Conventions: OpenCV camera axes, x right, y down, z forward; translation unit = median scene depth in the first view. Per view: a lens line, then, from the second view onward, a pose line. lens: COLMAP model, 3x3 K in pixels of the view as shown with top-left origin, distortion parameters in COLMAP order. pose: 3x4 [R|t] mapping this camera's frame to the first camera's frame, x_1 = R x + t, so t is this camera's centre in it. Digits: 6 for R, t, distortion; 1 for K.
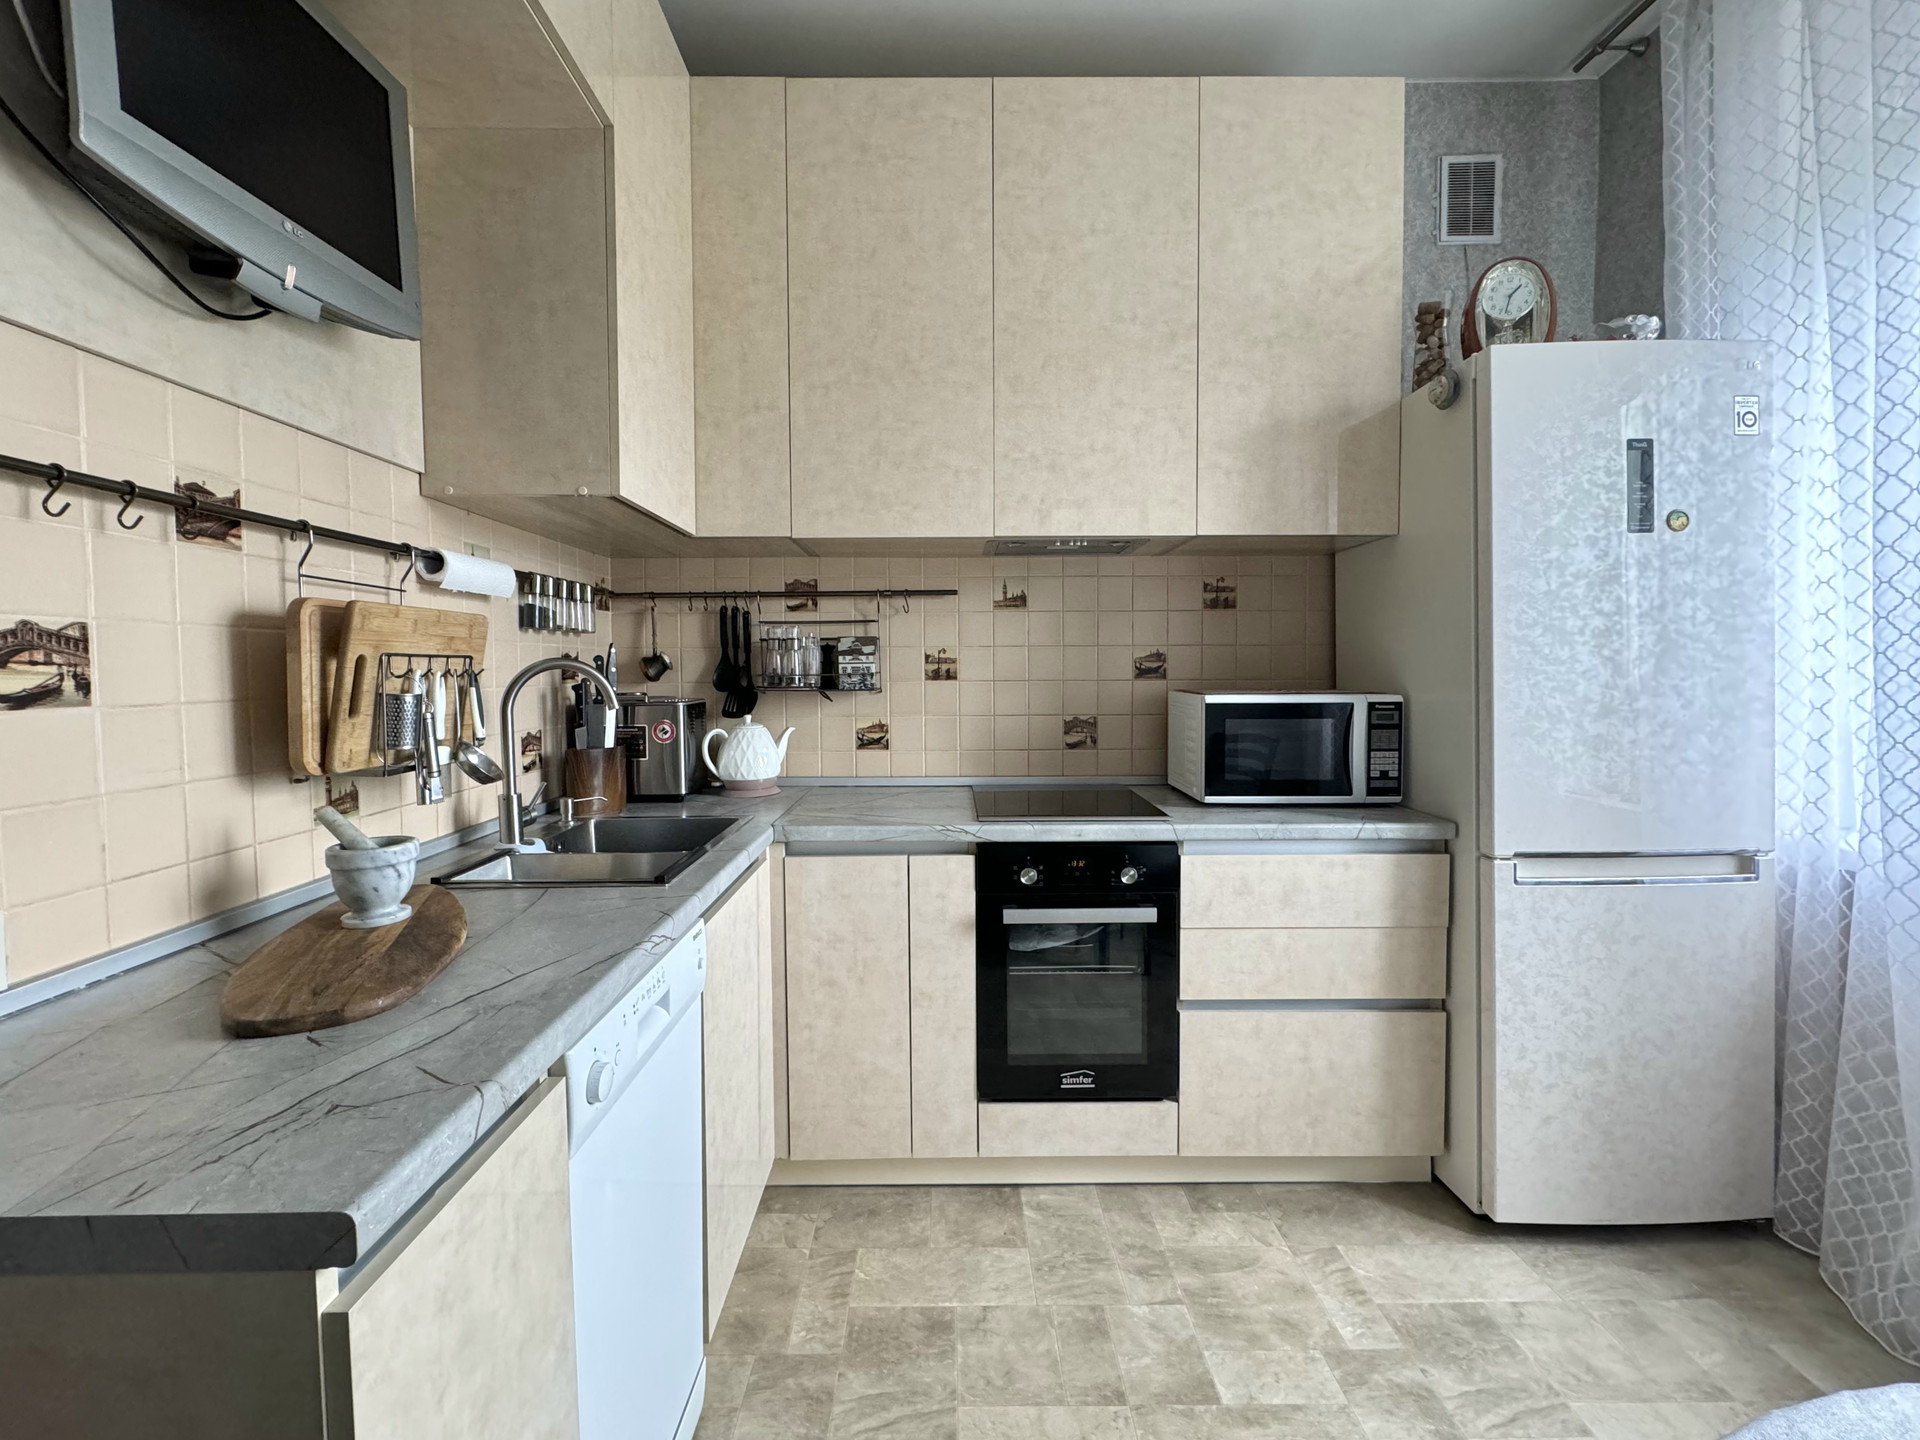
lens RADIAL K [[771.1, 0, 974.7], [0, 771.1, 704.9], [0, 0, 1]] dist [0.000327, -0.001283]
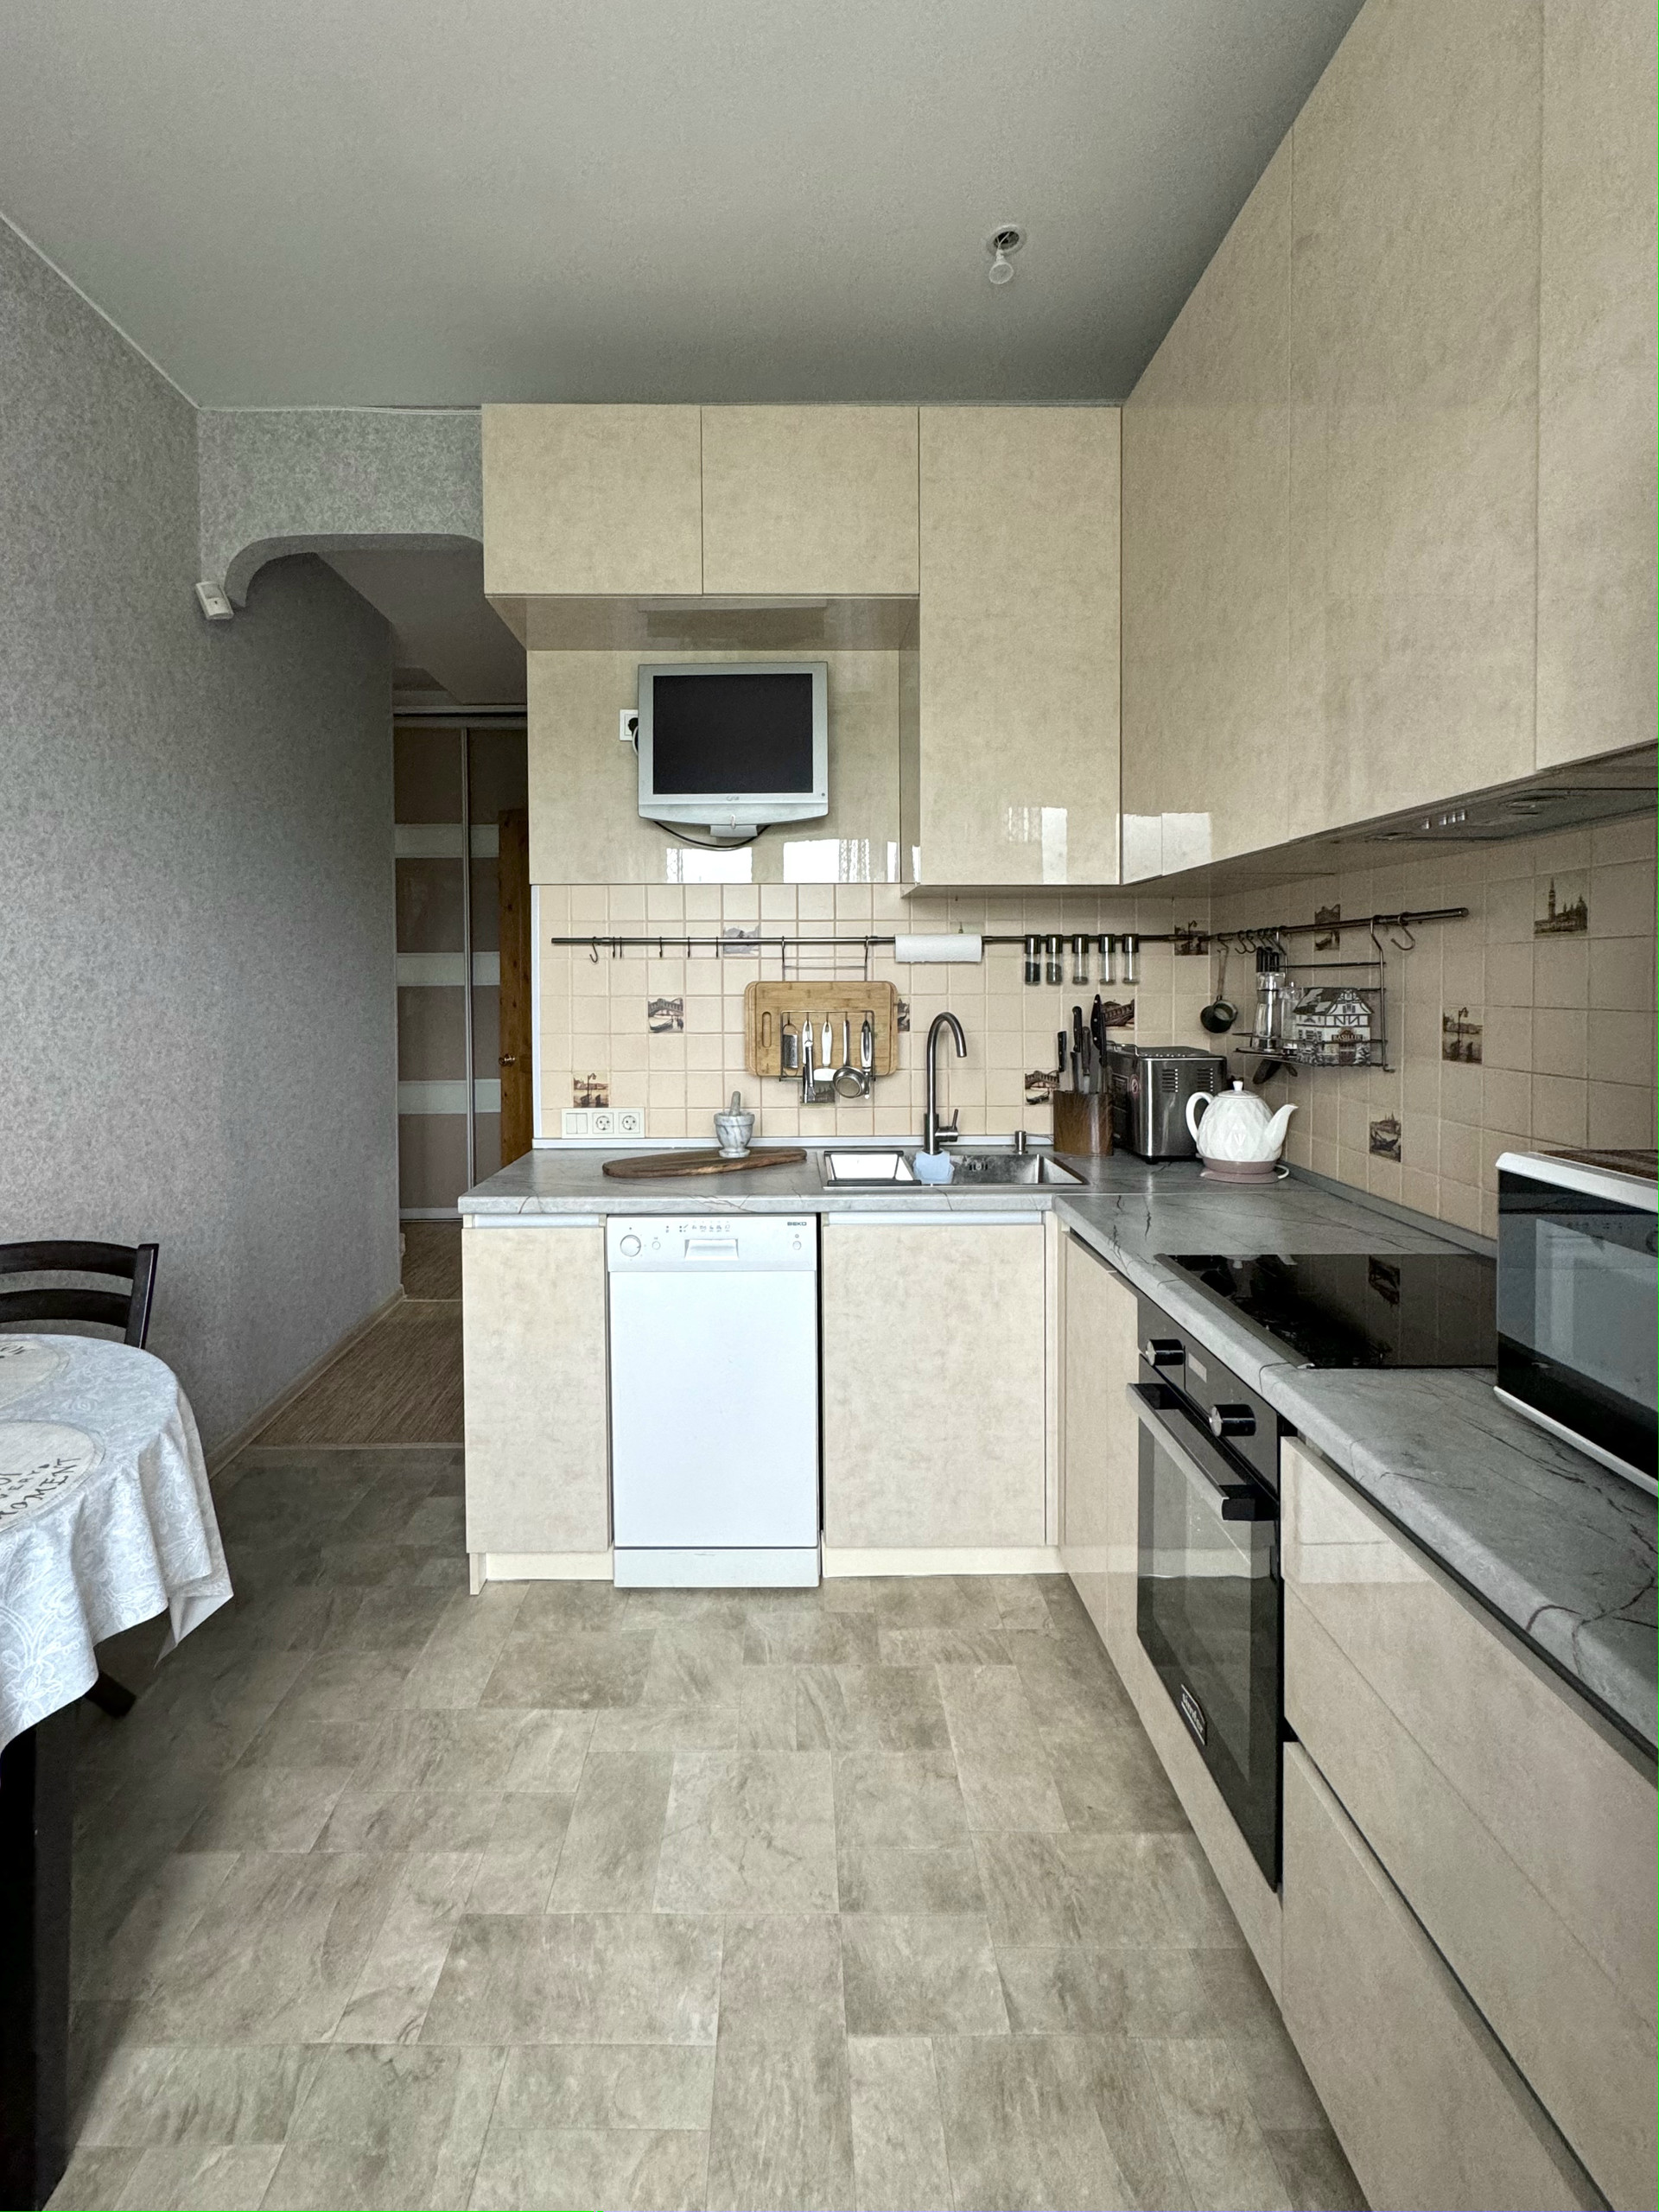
lens RADIAL K [[888.4, 0, 763.9], [0, 888.4, 1022.4], [0, 0, 1]] dist [0.000327, -0.001283]
pose [[0.016510, 0.050991, -0.998563, 0.800683], [-0.050001, 0.997491, 0.050110, -0.090076], [0.998613, 0.049102, 0.019018, 0.596956]]
